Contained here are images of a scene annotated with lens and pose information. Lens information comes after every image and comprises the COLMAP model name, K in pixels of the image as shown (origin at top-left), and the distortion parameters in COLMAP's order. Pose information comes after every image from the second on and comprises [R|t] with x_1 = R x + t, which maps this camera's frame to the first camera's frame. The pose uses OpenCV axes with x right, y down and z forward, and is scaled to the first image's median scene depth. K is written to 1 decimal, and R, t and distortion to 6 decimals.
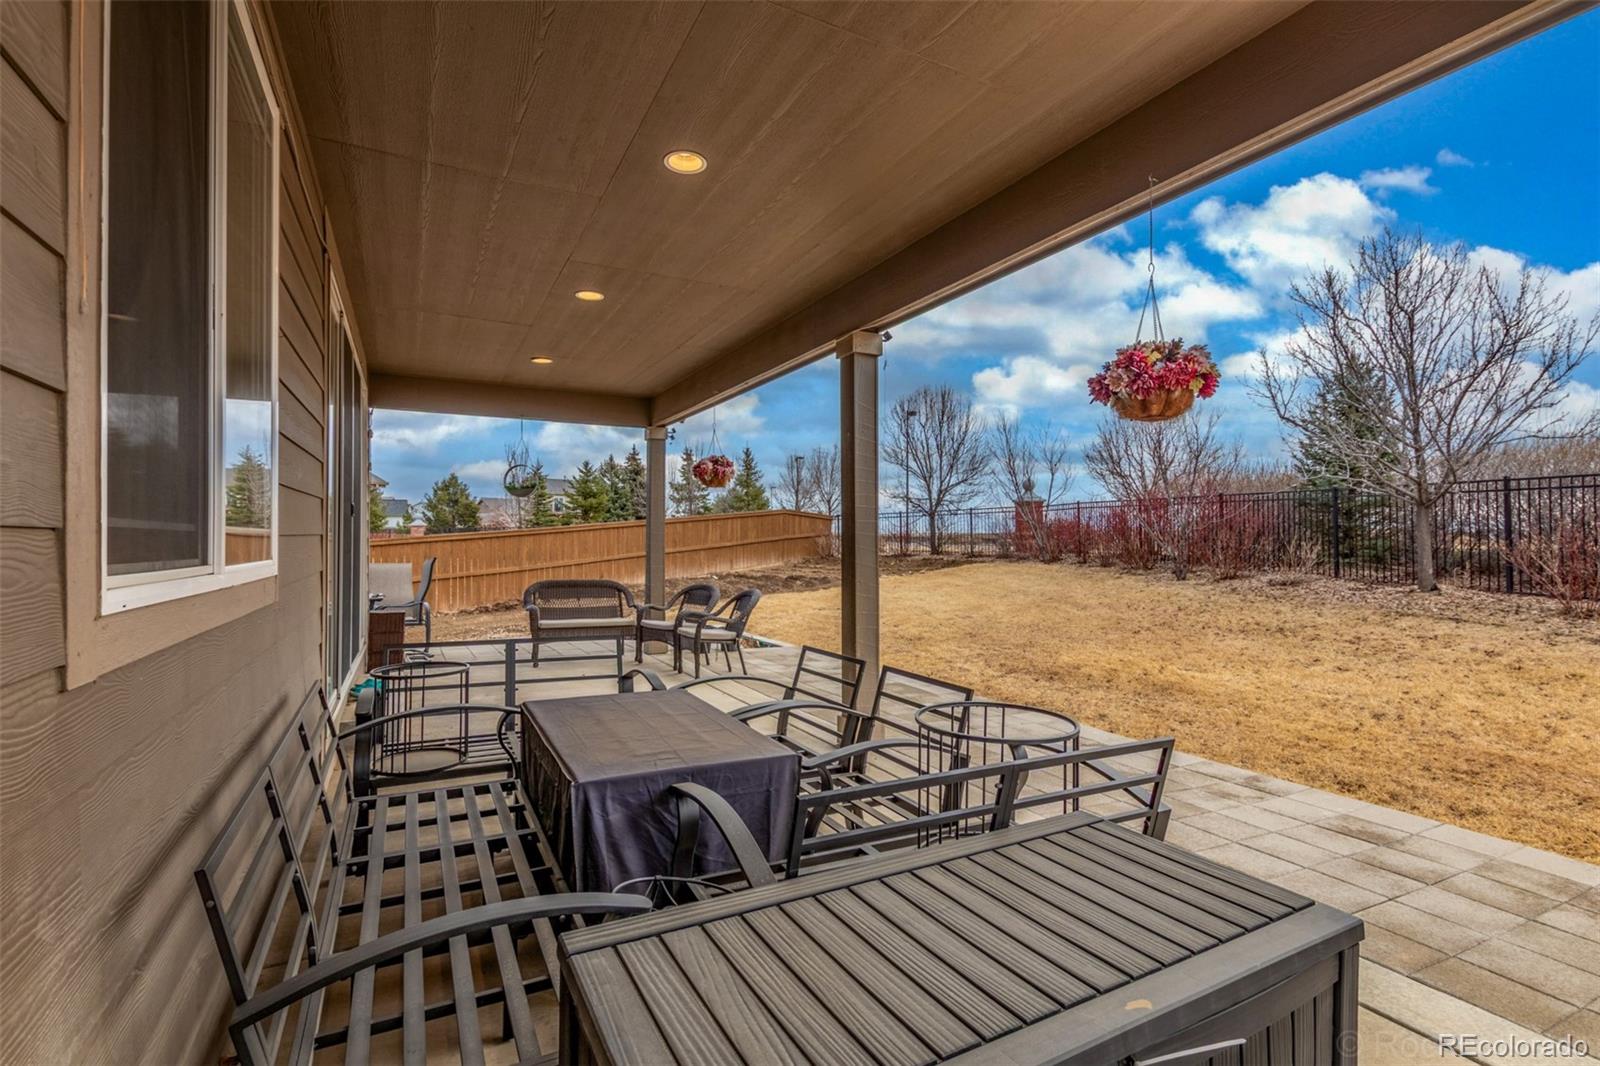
lens RADIAL K [[744.0, 0, 774.8], [0, 744.0, 533.4], [0, 0, 1]] dist [0.064101, -0.024698]
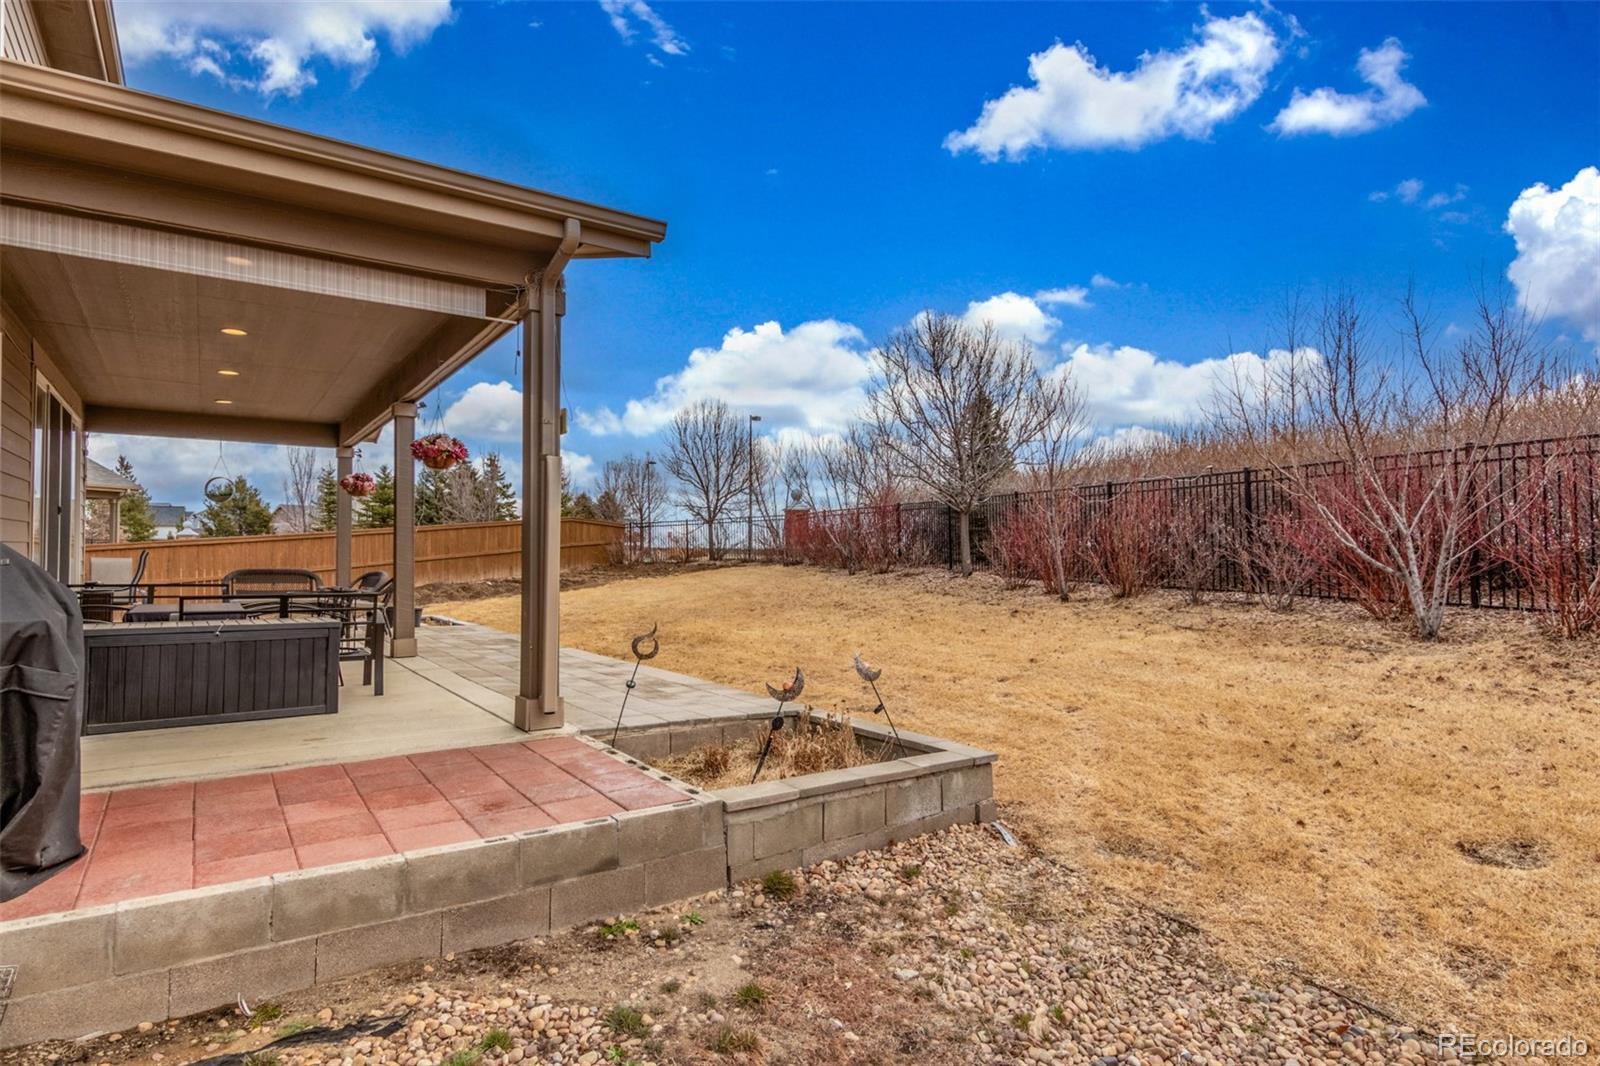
lens RADIAL K [[847.2, 0, 800.0], [0, 847.2, 533.0], [0, 0, 1]] dist [-0.001254, -0.000152]
pose [[0.985815, -0.000222, 0.167834, 0.138585], [0.002986, 0.999864, -0.016217, 0.010434], [-0.167808, 0.016488, 0.985682, -0.204114]]
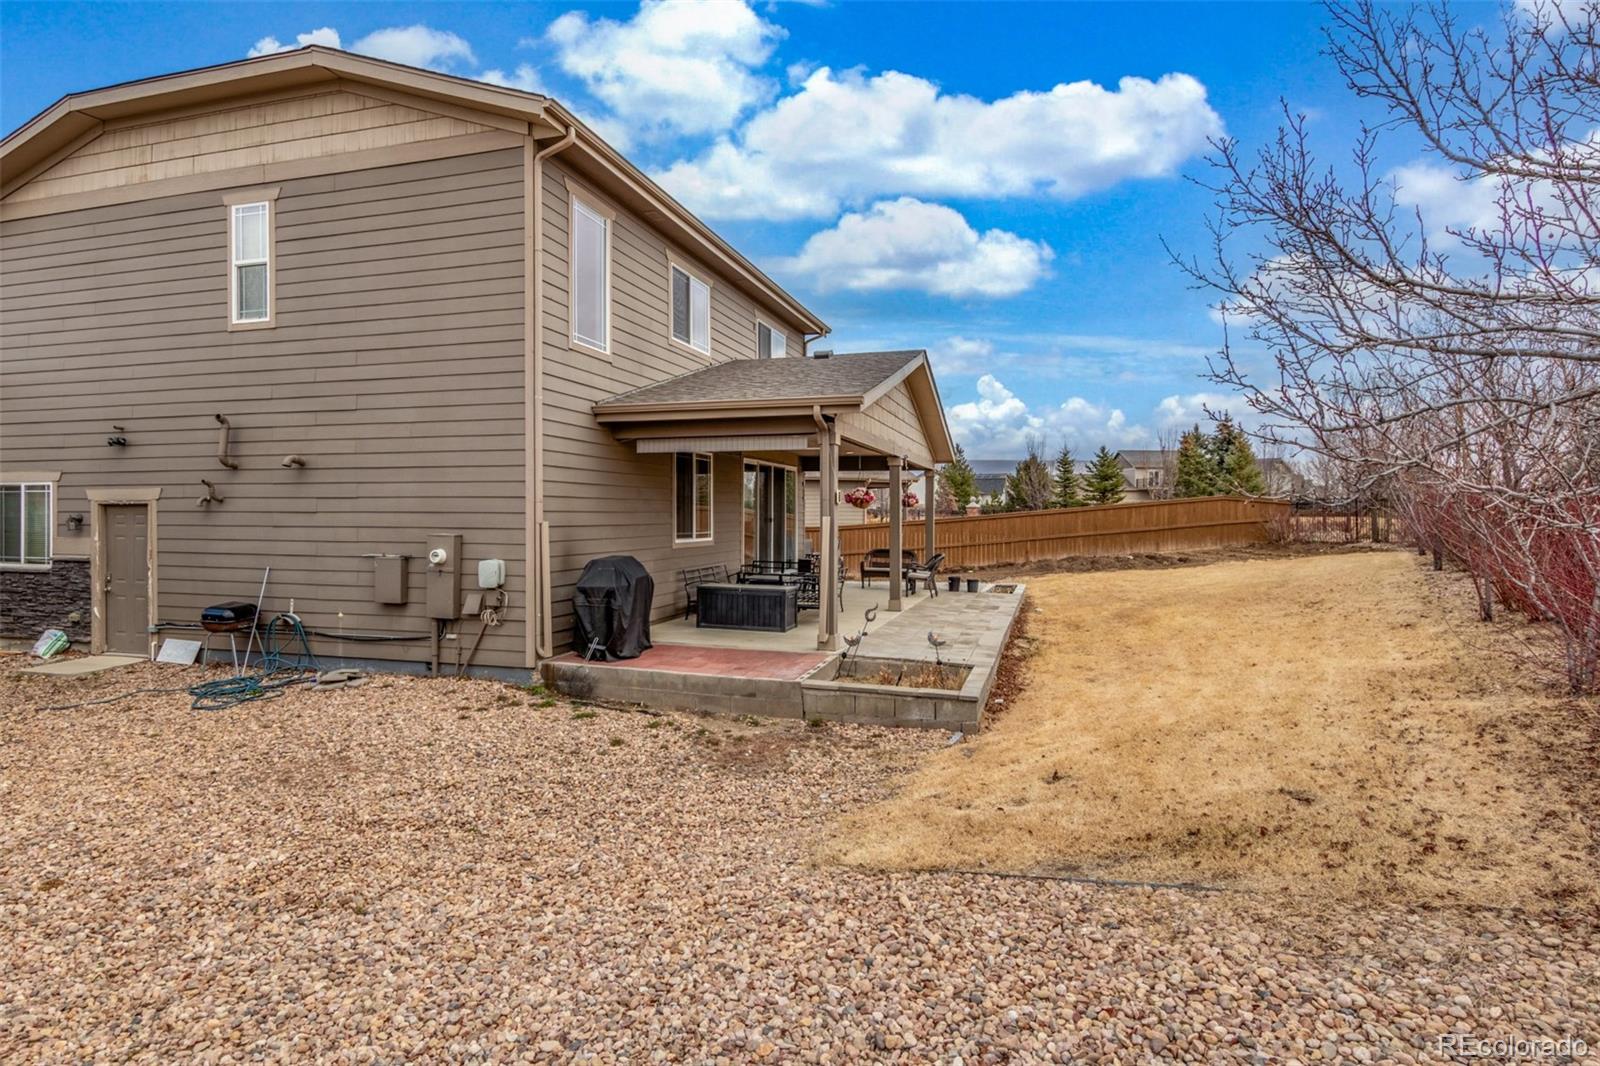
lens RADIAL K [[847.2, 0, 800.0], [0, 847.2, 533.0], [0, 0, 1]] dist [-0.001254, -0.000152]
pose [[0.745477, 0.018753, -0.666267, 0.401101], [0.001857, 0.999542, 0.030211, -0.018628], [0.666528, -0.023759, 0.745101, -0.320320]]
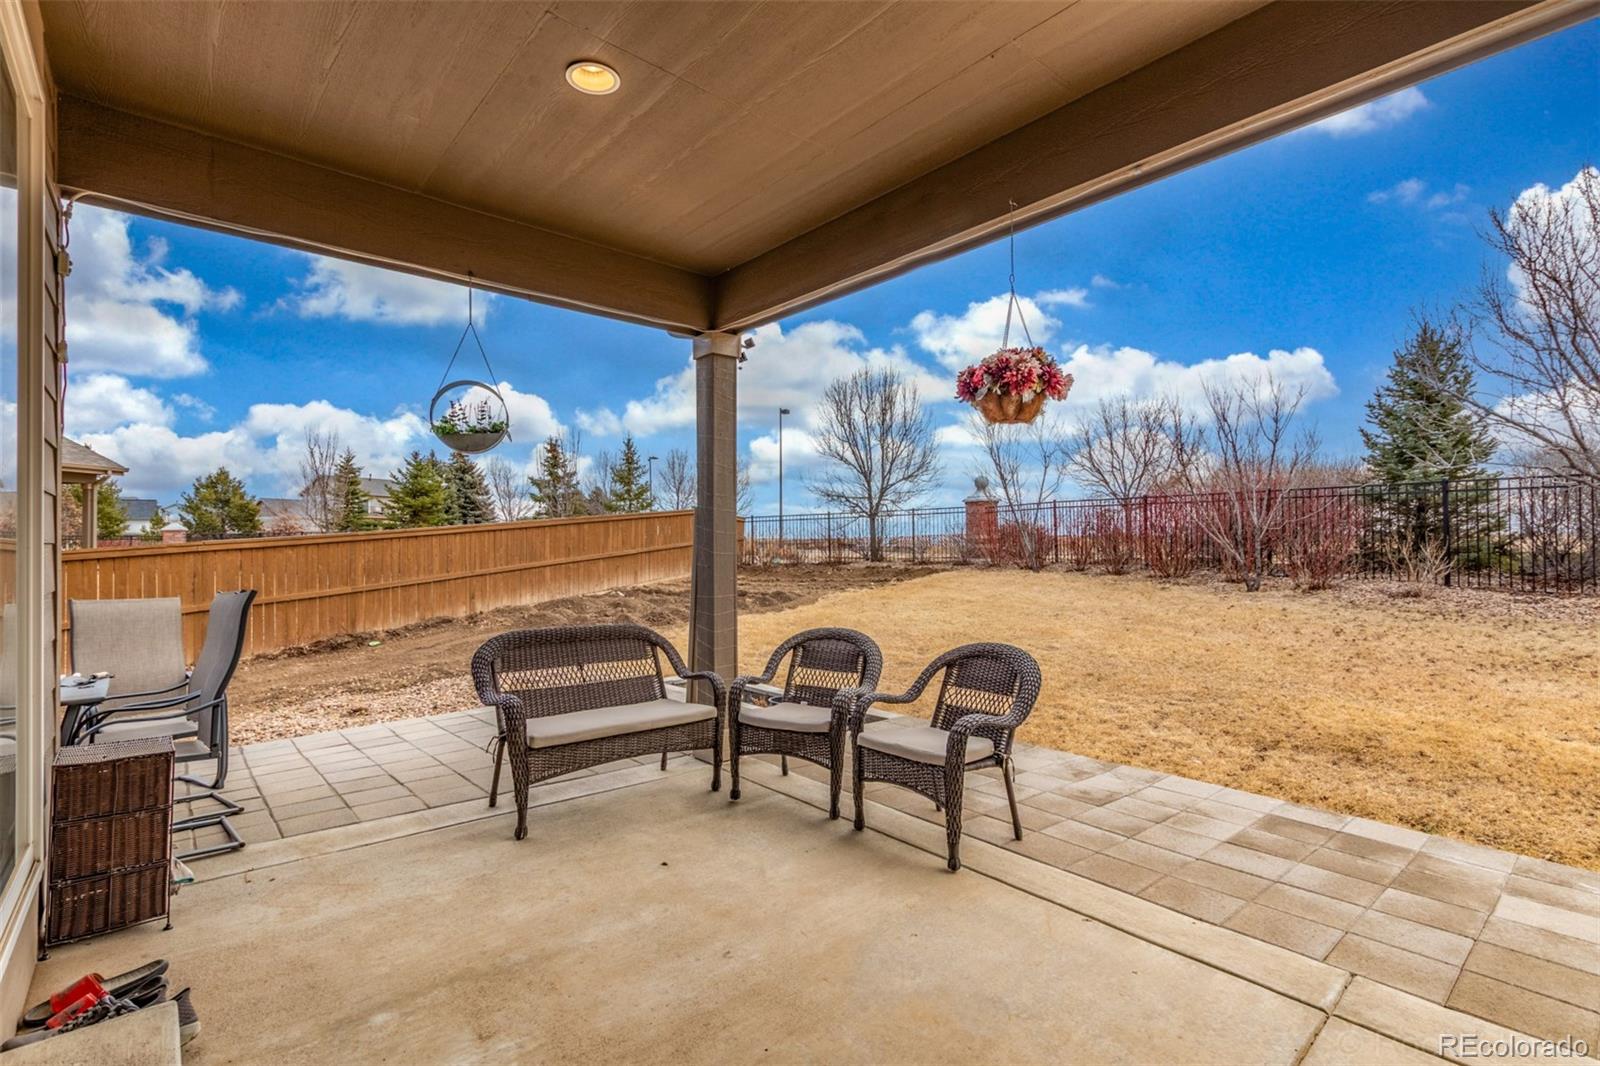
lens RADIAL K [[744.0, 0, 774.8], [0, 744.0, 533.4], [0, 0, 1]] dist [0.064101, -0.024698]
pose [[0.974653, -0.001824, 0.223715, -0.093576], [0.003566, 0.999966, -0.007382, 0.001512], [-0.223694, 0.007993, 0.974627, 0.184391]]
